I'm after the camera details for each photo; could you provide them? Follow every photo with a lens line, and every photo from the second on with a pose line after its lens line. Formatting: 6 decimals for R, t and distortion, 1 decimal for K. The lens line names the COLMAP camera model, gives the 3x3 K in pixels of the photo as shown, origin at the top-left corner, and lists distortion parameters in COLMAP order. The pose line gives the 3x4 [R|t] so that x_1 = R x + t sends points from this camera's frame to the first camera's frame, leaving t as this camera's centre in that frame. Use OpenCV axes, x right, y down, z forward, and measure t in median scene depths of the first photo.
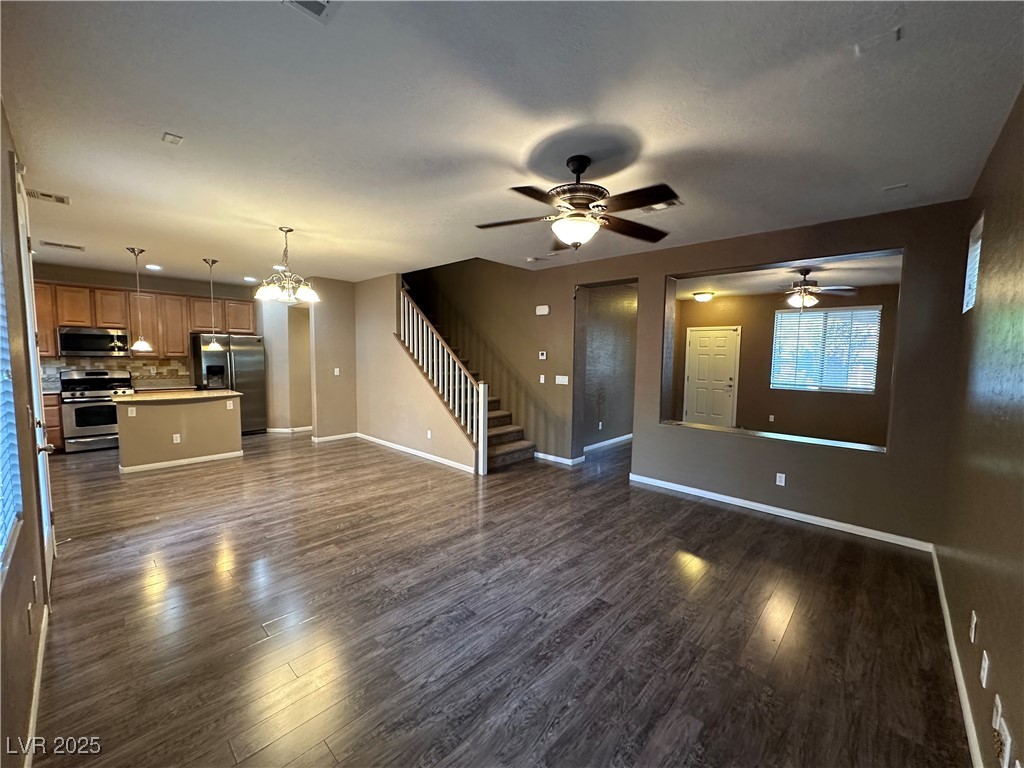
lens RADIAL K [[405.0, 0, 514.7], [0, 405.0, 379.8], [0, 0, 1]] dist [-0.001117, 0.001012]
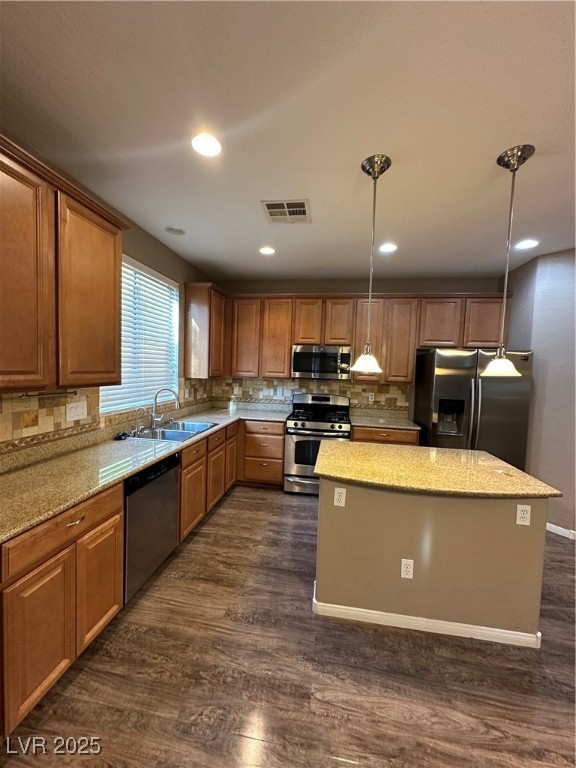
lens RADIAL K [[303.7, 0, 283.0], [0, 303.7, 386.9], [0, 0, 1]] dist [-0.001117, 0.001012]
pose [[0.546832, 0.058144, -0.835221, -0.583434], [-0.082726, 0.996456, 0.015207, -0.047219], [0.833145, 0.060779, 0.549704, 0.625467]]
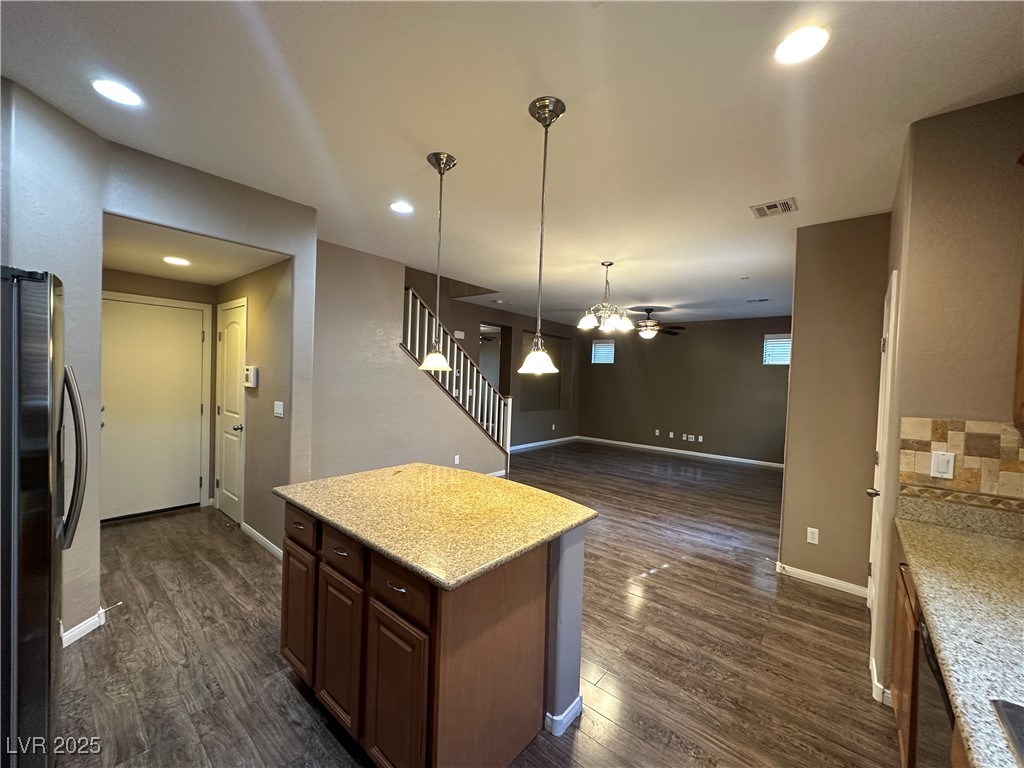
lens RADIAL K [[405.0, 0, 508.6], [0, 405.0, 384.9], [0, 0, 1]] dist [-0.001117, 0.001012]
pose [[-0.038630, -0.041807, 0.998379, -1.130255], [0.028384, 0.998675, 0.042917, -0.071382], [-0.998850, 0.029996, -0.037392, 0.909577]]
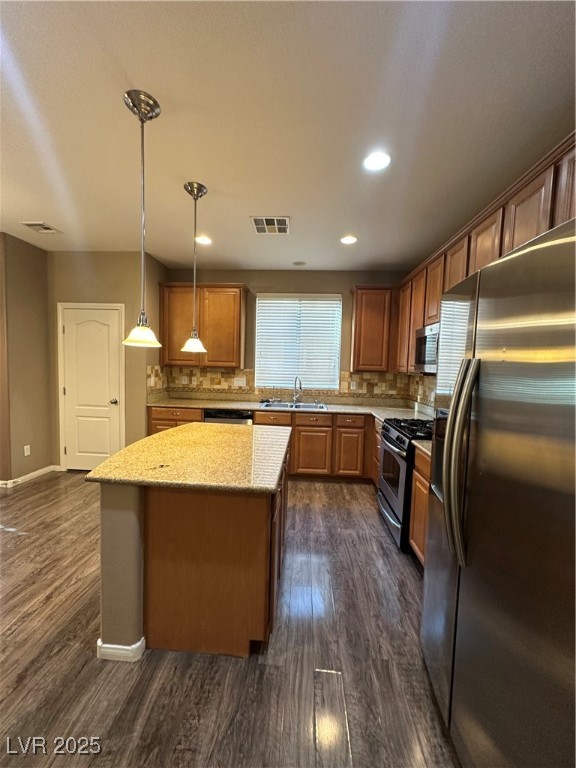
lens RADIAL K [[303.7, 0, 290.3], [0, 303.7, 386.9], [0, 0, 1]] dist [-0.001117, 0.001012]
pose [[-0.771794, 0.012504, -0.635750, -0.644113], [-0.080288, 0.989889, 0.116938, -0.077377], [0.630784, 0.141295, -0.762986, 1.271715]]
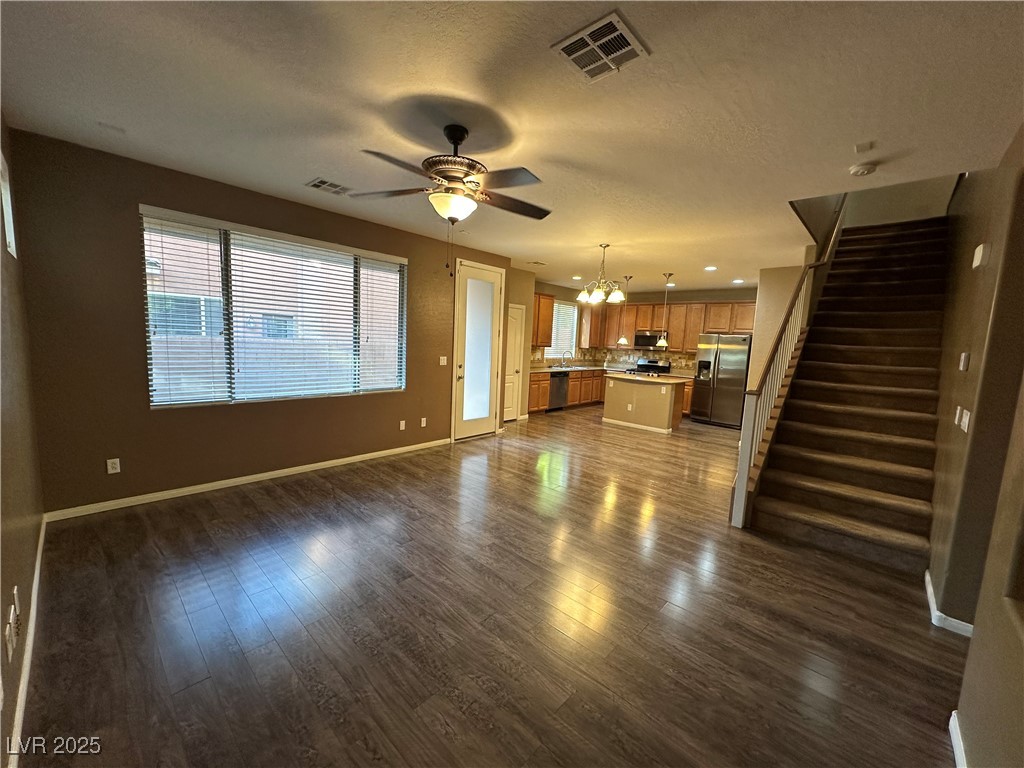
lens RADIAL K [[405.0, 0, 519.1], [0, 405.0, 390.4], [0, 0, 1]] dist [-0.001117, 0.001012]
pose [[0.015169, 0.116923, -0.993025, 0.510659], [-0.114592, 0.986799, 0.114440, -0.028064], [0.993297, 0.112056, 0.028367, 0.520147]]
